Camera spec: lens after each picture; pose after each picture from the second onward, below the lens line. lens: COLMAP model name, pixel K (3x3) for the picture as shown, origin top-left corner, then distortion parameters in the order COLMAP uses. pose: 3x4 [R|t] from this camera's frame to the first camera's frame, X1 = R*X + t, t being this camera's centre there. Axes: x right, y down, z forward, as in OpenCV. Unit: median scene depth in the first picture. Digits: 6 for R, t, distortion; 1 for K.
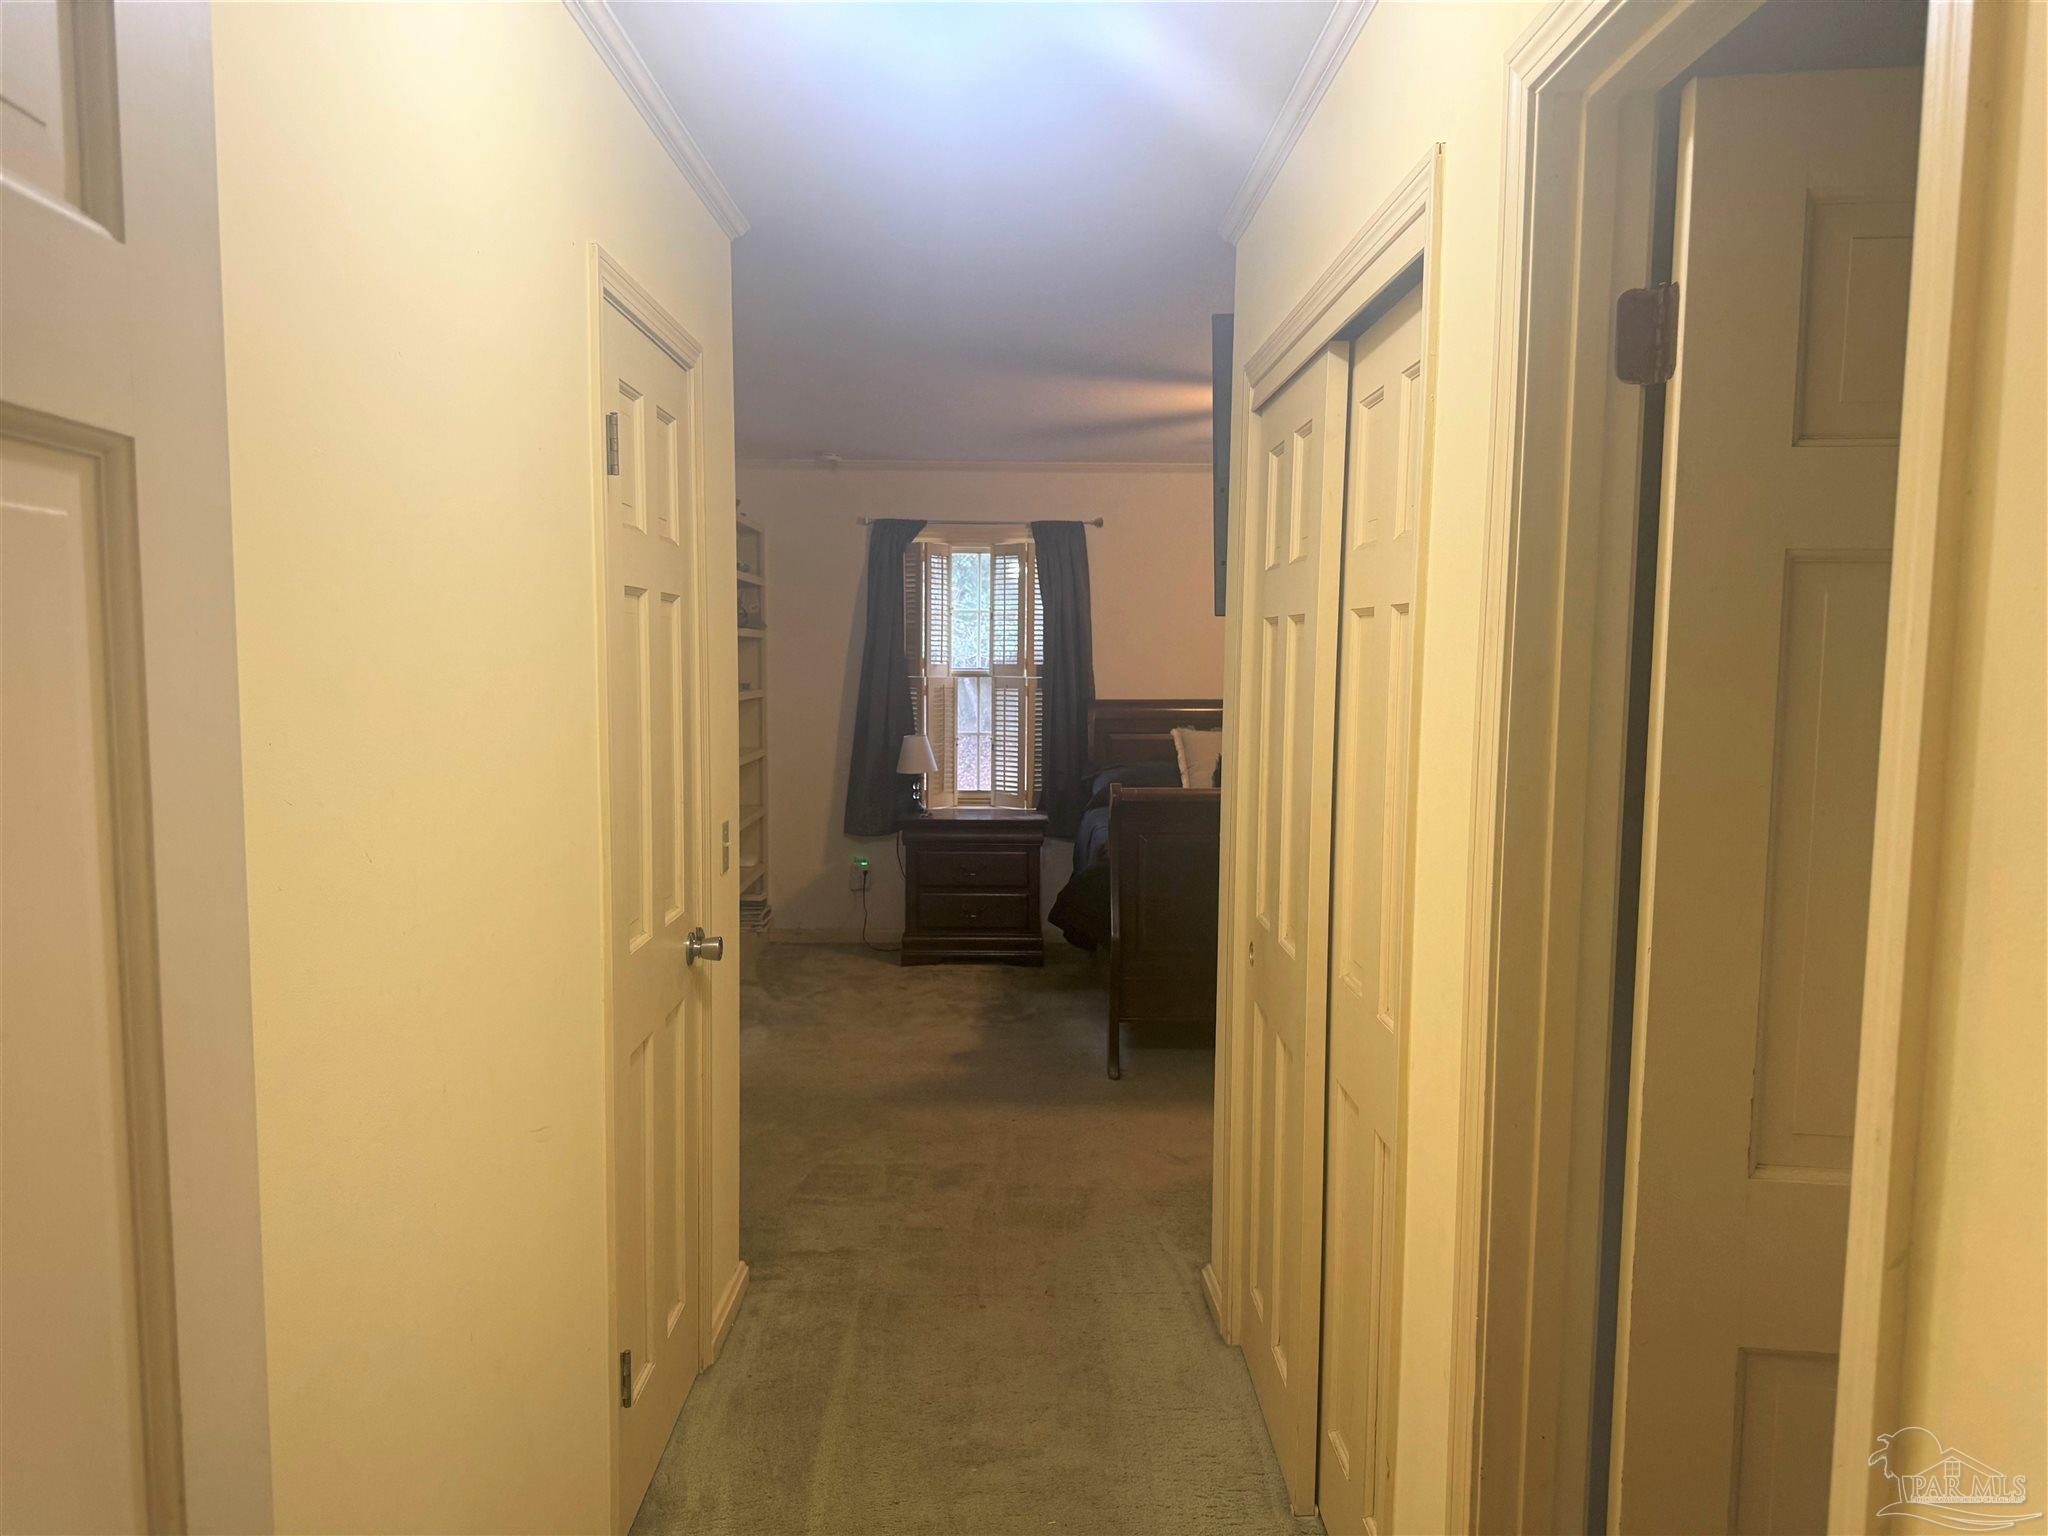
lens RADIAL K [[1435.9, 0, 1015.4], [0, 1435.9, 785.7], [0, 0, 1]] dist [0.140166, -0.188254]
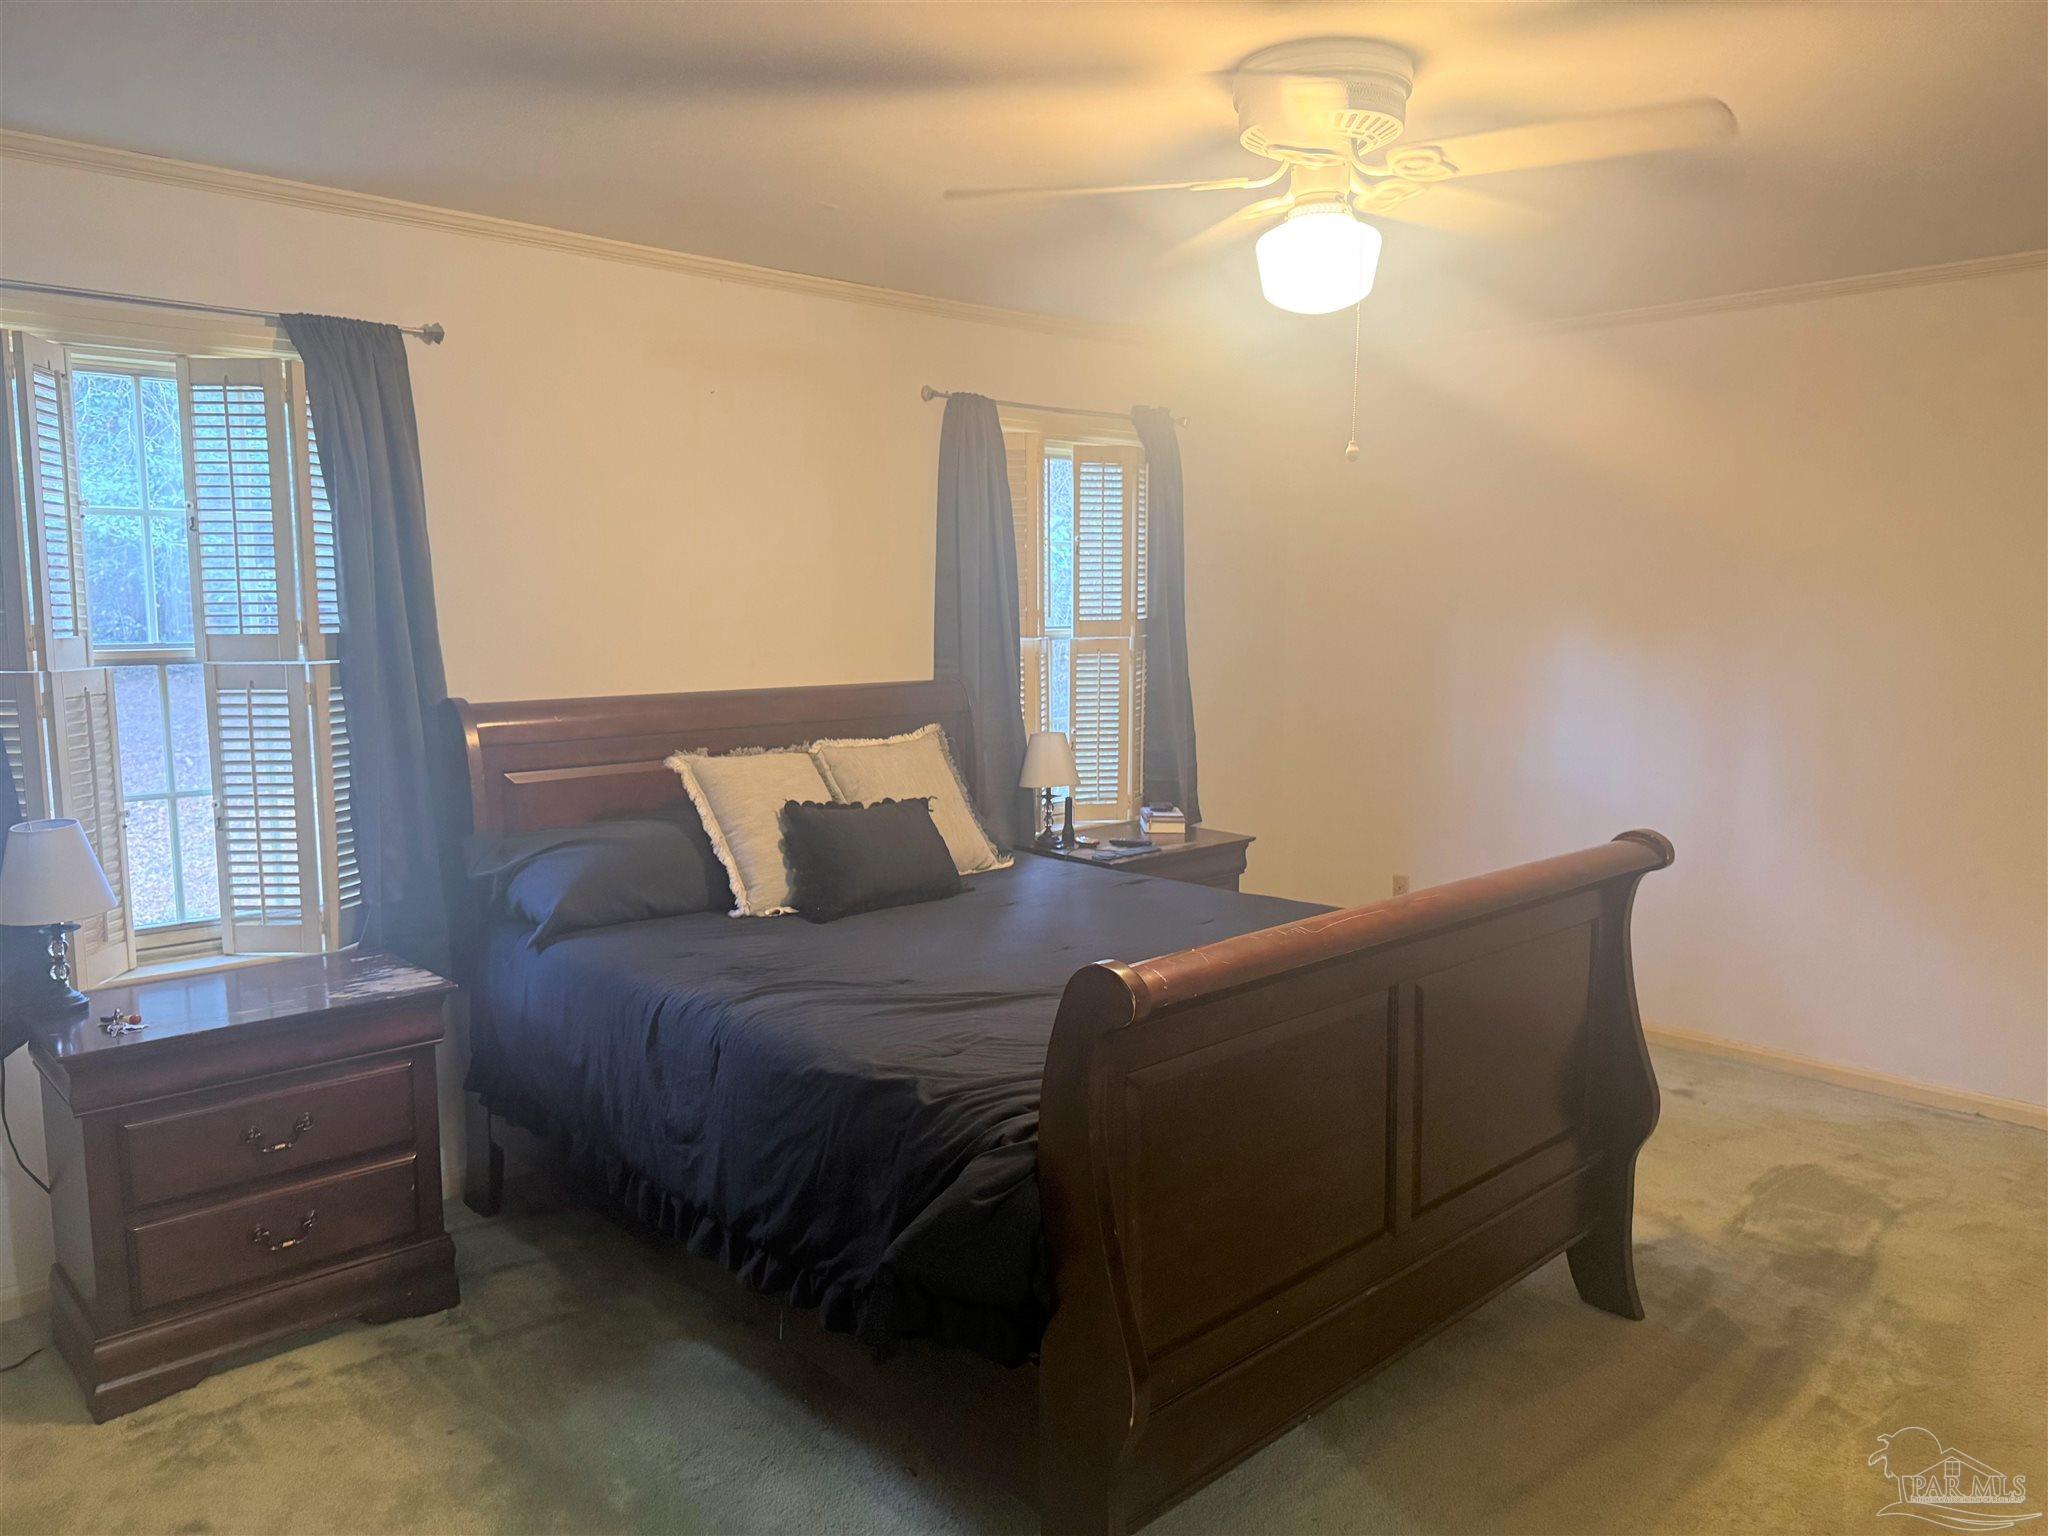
lens RADIAL K [[1435.9, 0, 1015.4], [0, 1435.9, 785.7], [0, 0, 1]] dist [0.140166, -0.188254]
pose [[0.744099, -0.094805, 0.661308, -0.134585], [0.068902, 0.995491, 0.065186, -0.051652], [-0.664507, -0.002940, 0.747277, 0.507386]]
